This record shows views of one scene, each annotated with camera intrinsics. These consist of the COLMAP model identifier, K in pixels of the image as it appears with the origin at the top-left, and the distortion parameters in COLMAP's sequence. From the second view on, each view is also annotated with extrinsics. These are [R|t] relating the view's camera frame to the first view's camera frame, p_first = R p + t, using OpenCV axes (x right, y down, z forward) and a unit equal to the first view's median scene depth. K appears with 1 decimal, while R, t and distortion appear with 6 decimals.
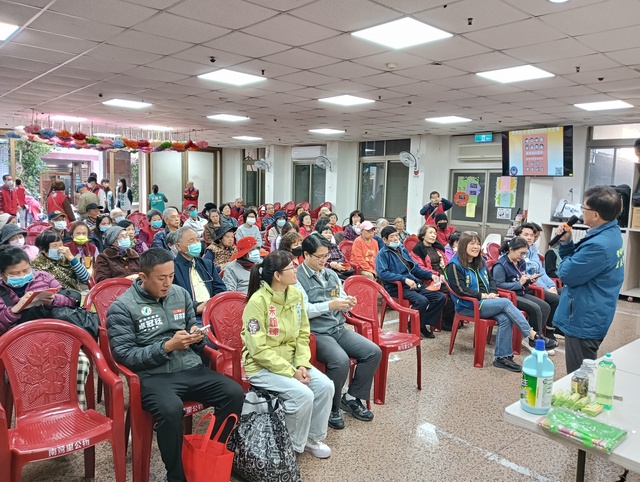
lens RADIAL K [[497.3, 0, 320.0], [0, 497.3, 241.0], [0, 0, 1]] dist [0.096026, -0.190596]
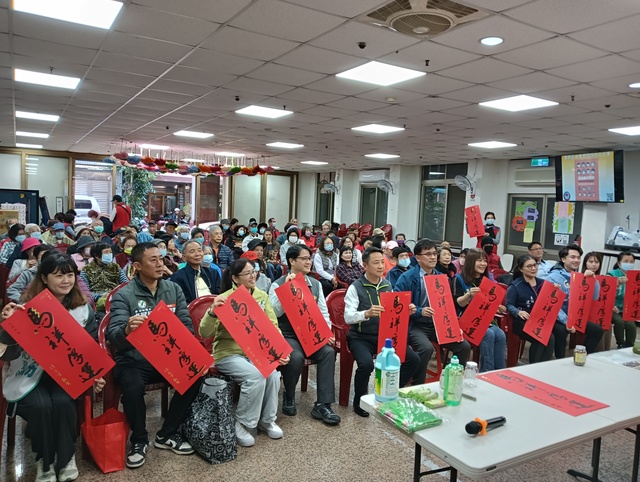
lens RADIAL K [[497.3, 0, 320.0], [0, 497.3, 241.0], [0, 0, 1]] dist [0.096026, -0.190596]
pose [[0.980970, 0.028018, -0.192128, 0.095244], [-0.036430, 0.998520, -0.040392, 0.003759], [0.190712, 0.046622, 0.980538, -0.039059]]
